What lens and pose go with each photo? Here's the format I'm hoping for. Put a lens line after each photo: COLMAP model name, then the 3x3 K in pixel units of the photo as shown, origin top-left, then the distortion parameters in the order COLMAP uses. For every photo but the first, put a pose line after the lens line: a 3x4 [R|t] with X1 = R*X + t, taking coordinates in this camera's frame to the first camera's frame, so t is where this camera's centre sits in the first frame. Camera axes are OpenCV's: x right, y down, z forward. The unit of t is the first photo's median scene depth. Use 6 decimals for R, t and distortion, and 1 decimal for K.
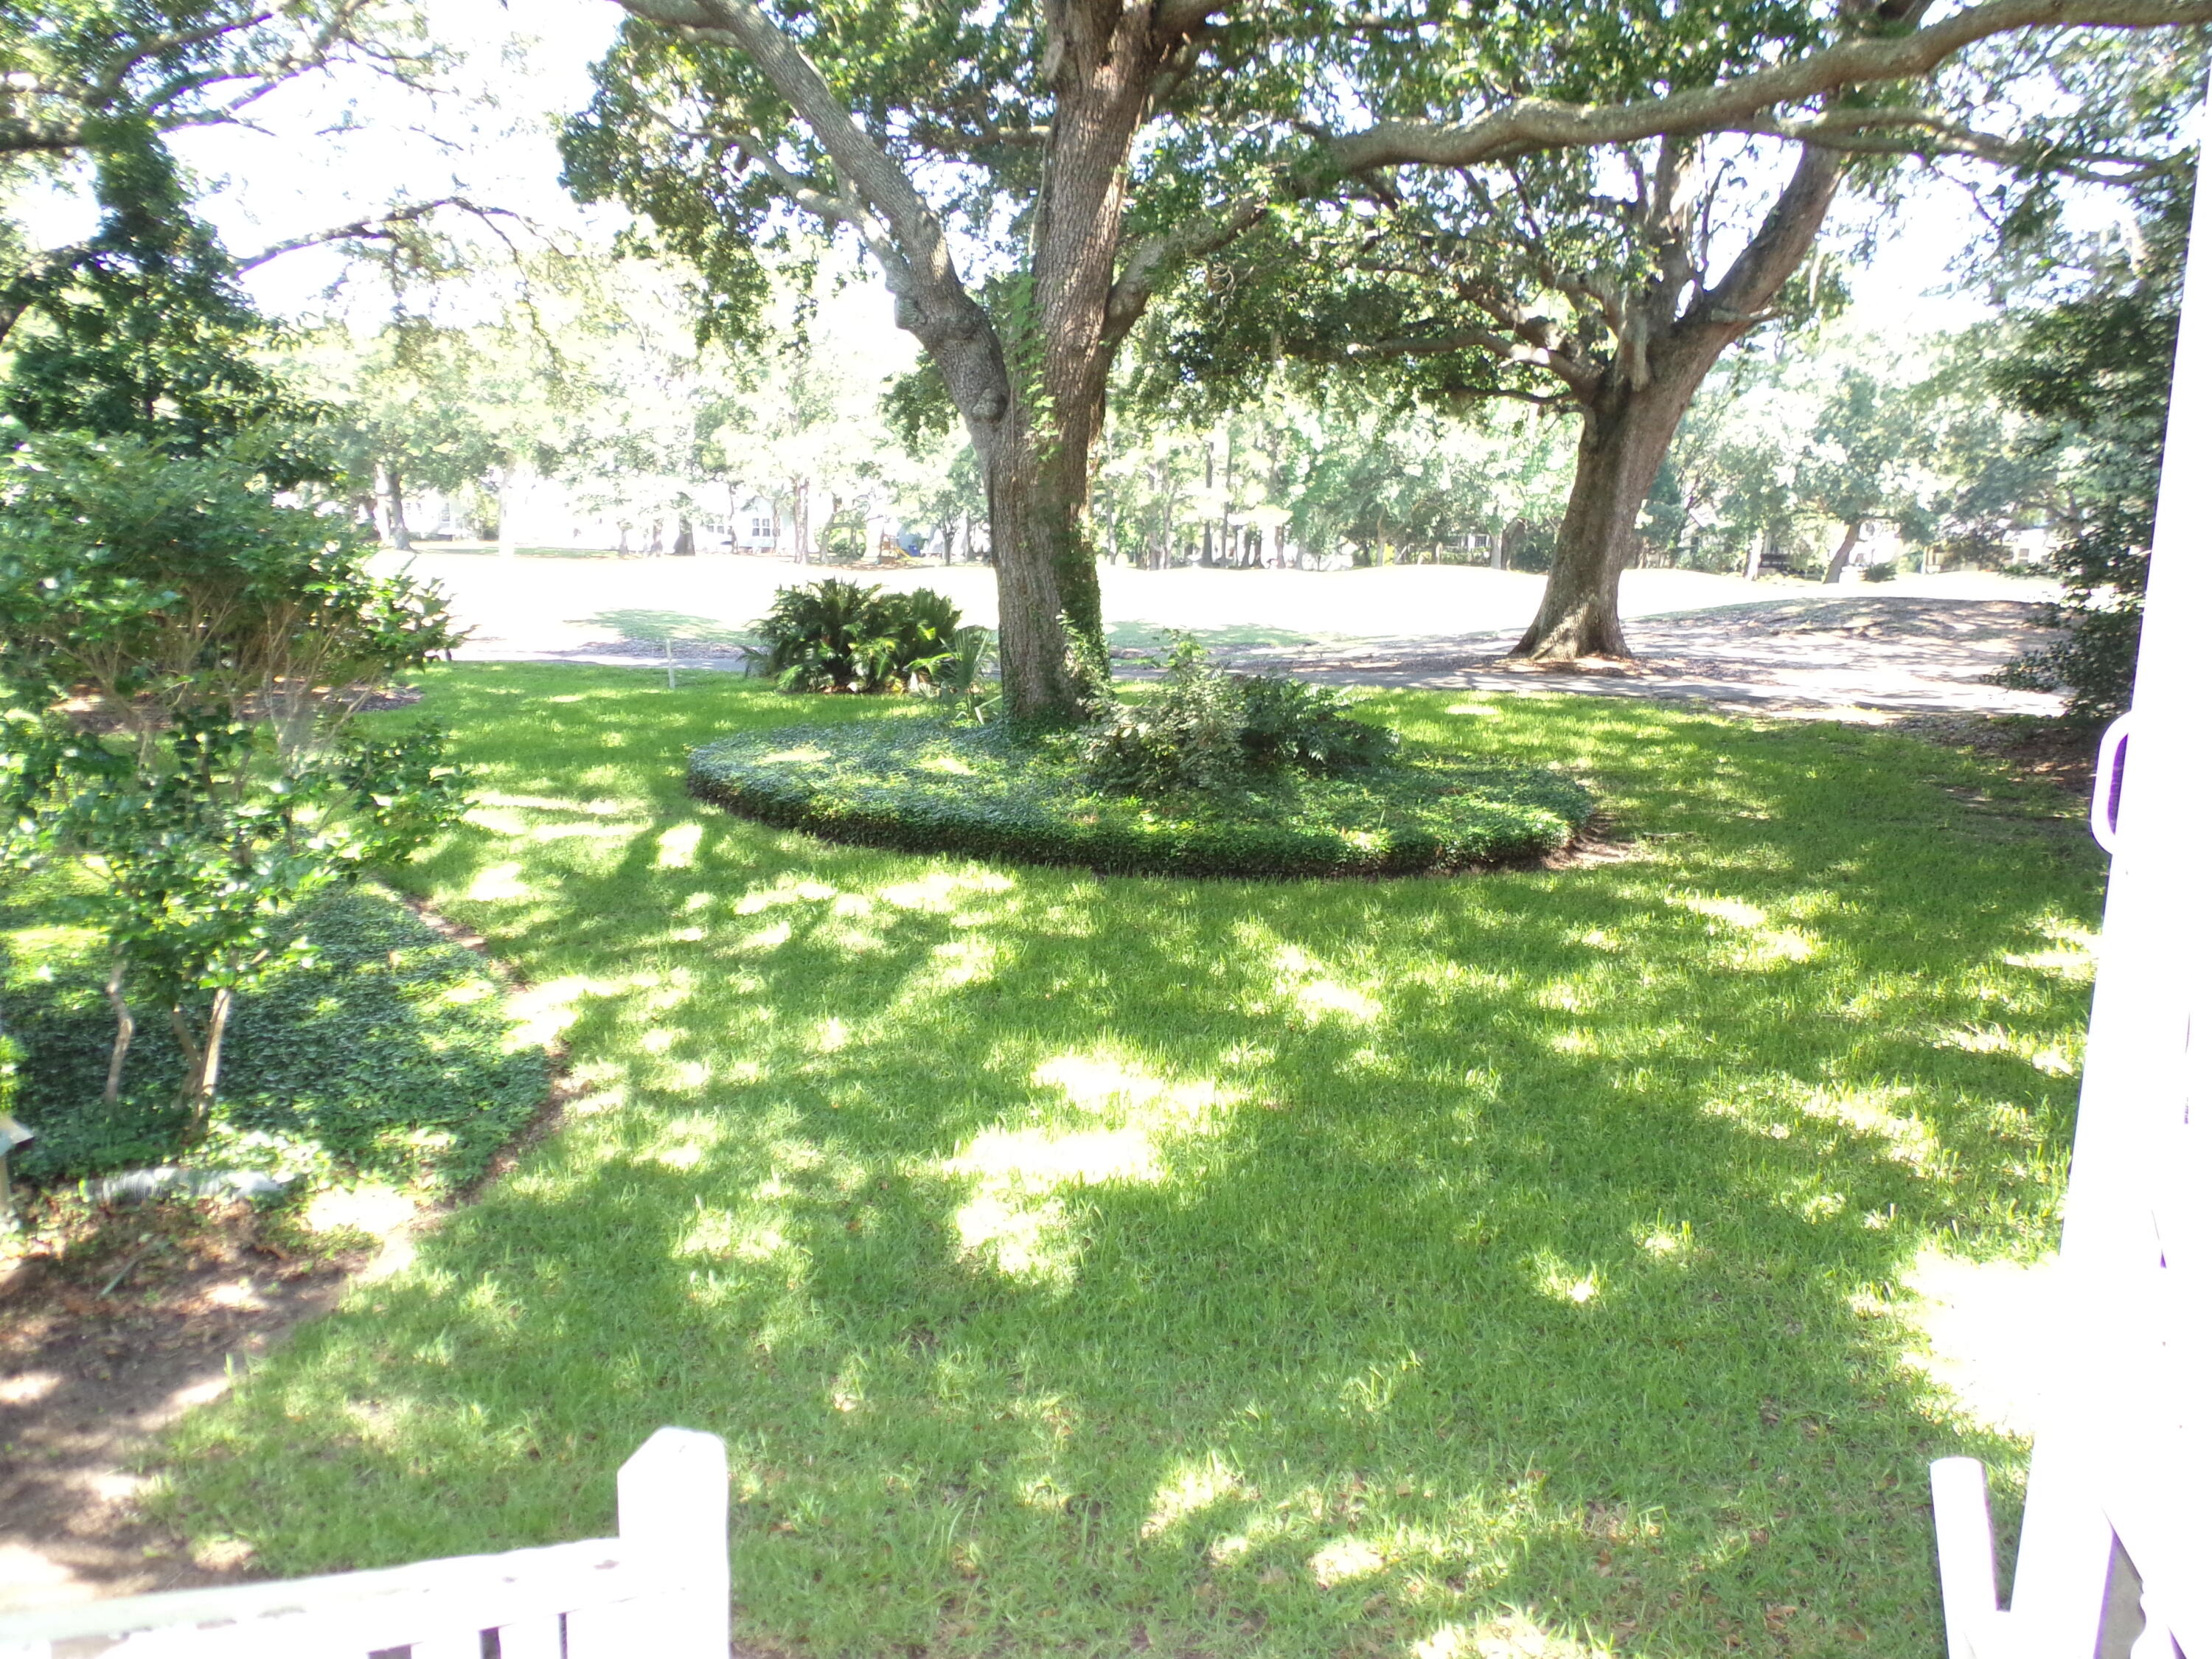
lens RADIAL K [[1567.5, 0, 1093.3], [0, 1567.5, 840.0], [0, 0, 1]] dist [0.130123, -0.184078]
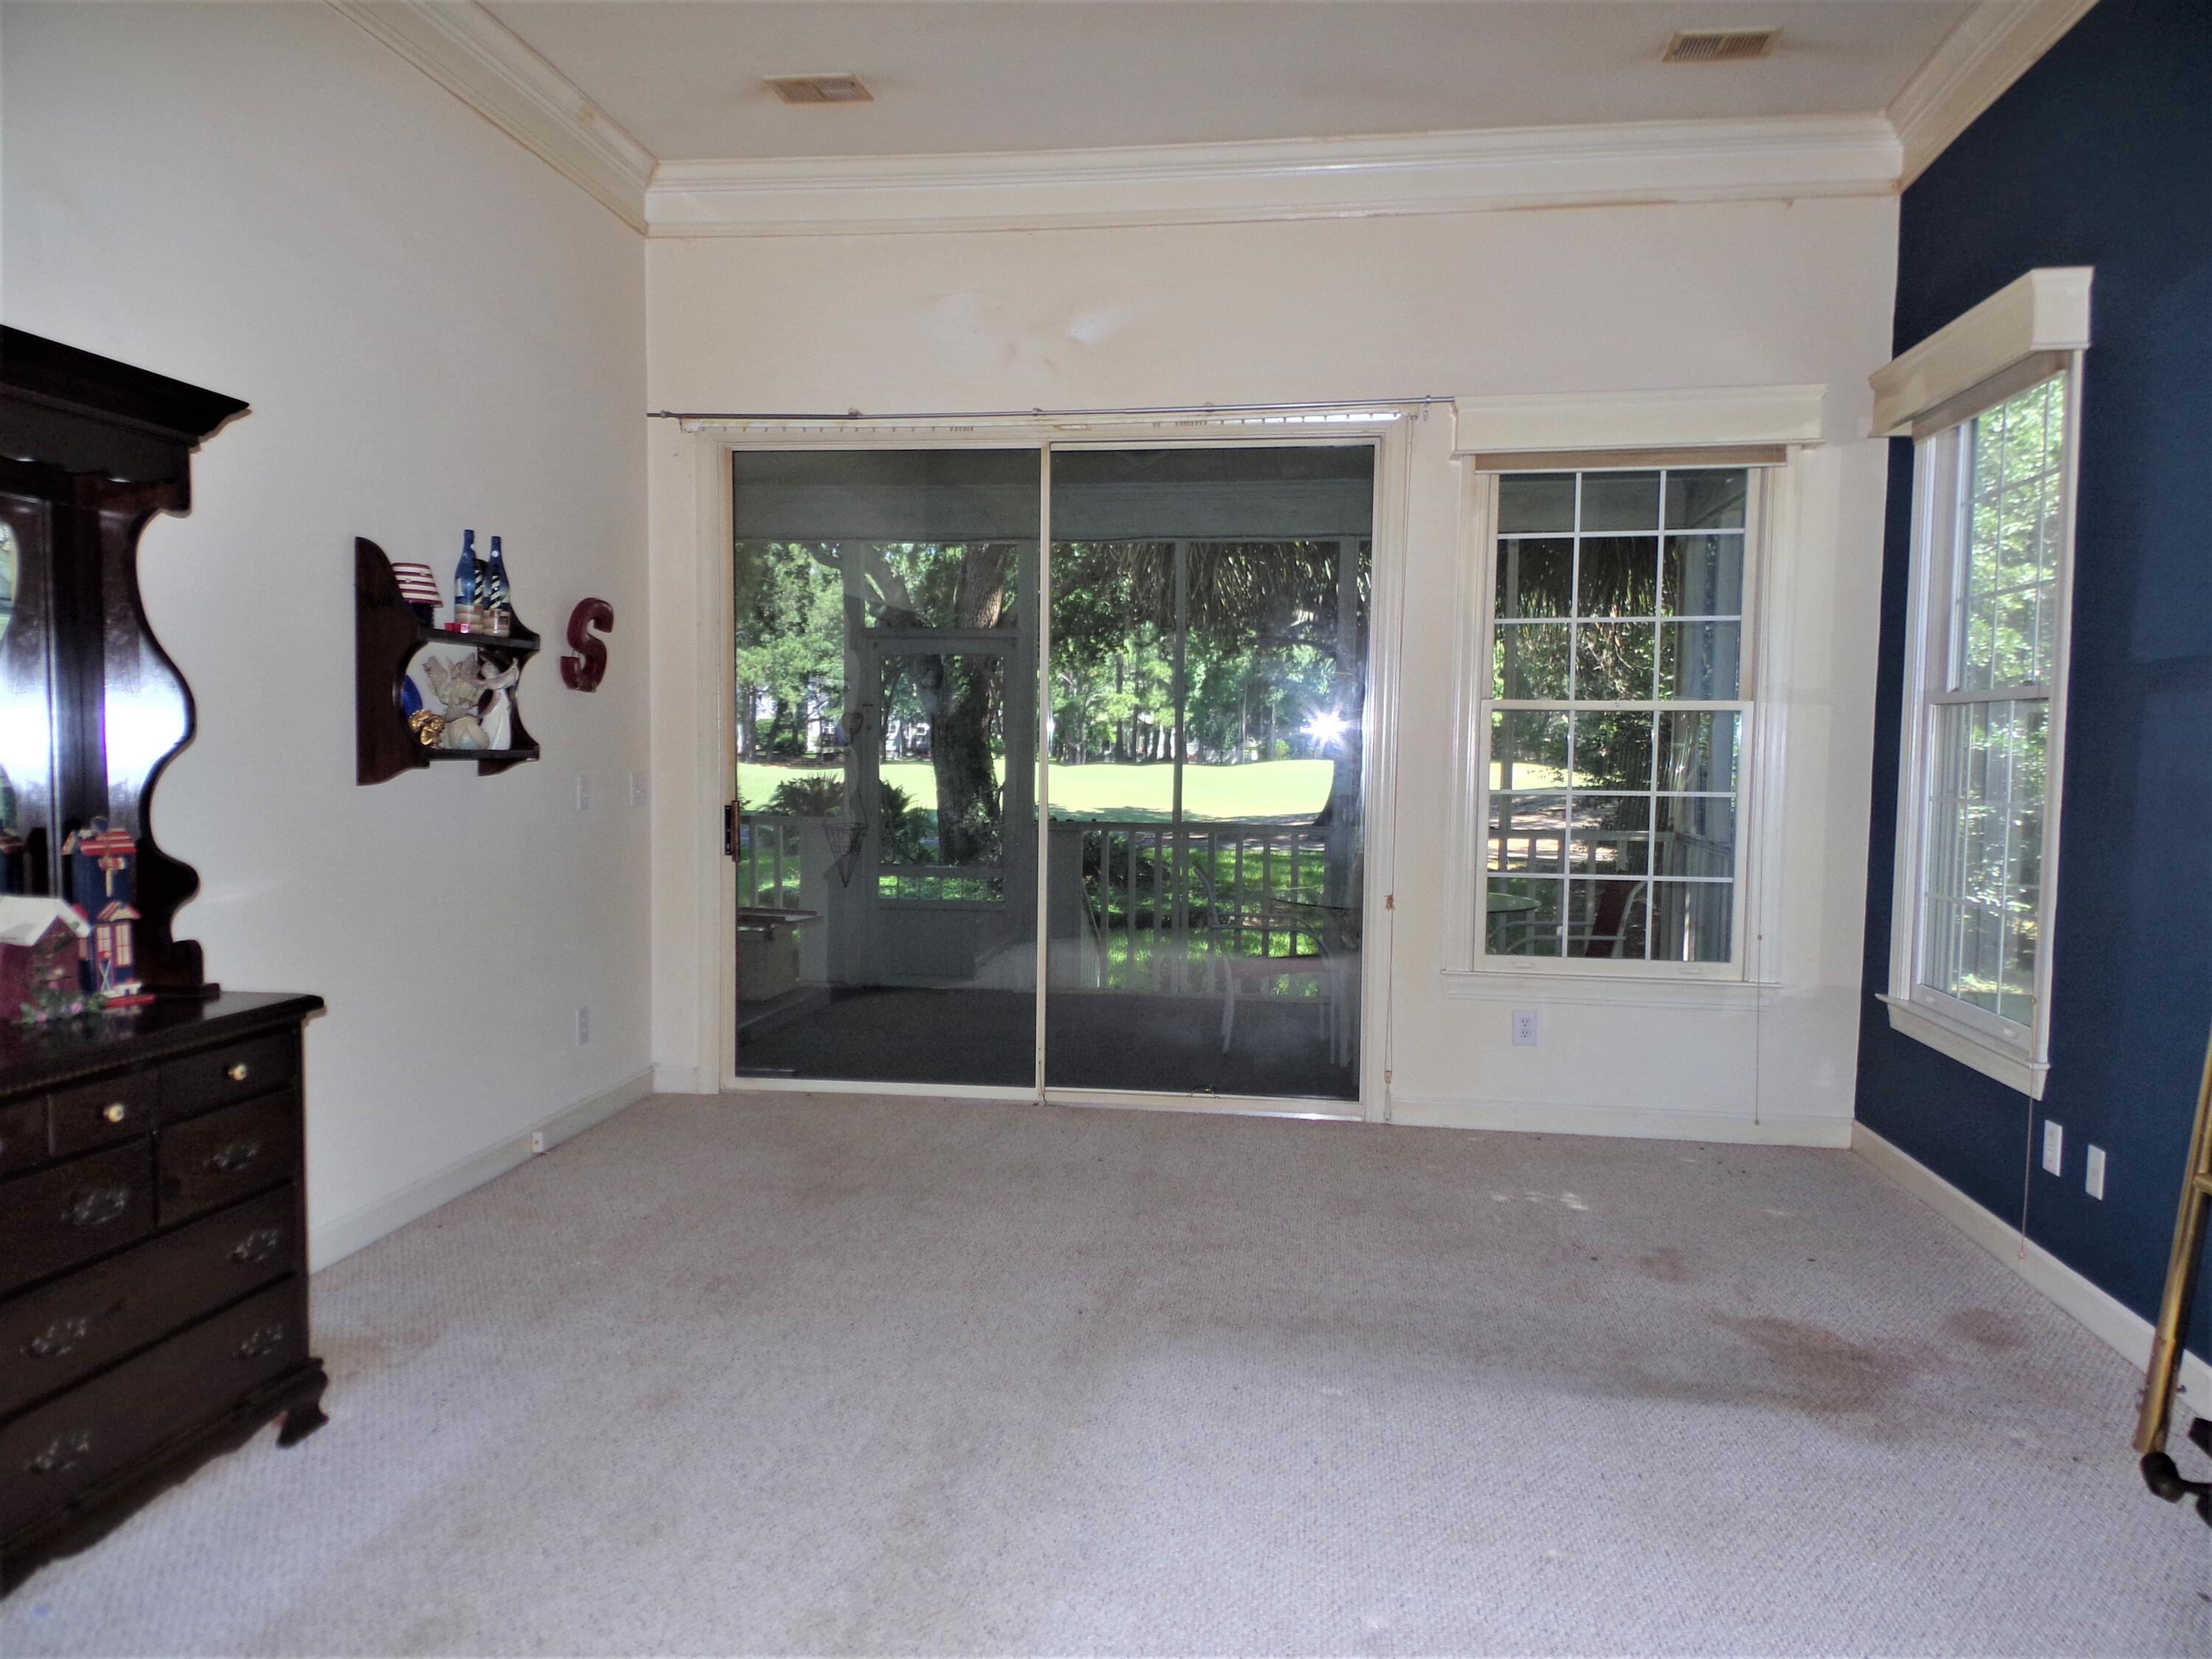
lens RADIAL K [[1567.5, 0, 1093.3], [0, 1567.5, 840.0], [0, 0, 1]] dist [0.130123, -0.184078]
pose [[0.998988, -0.017639, 0.041372, 0.006075], [0.022479, 0.992566, -0.119612, 0.017935], [-0.038954, 0.120421, 0.991958, -0.111289]]
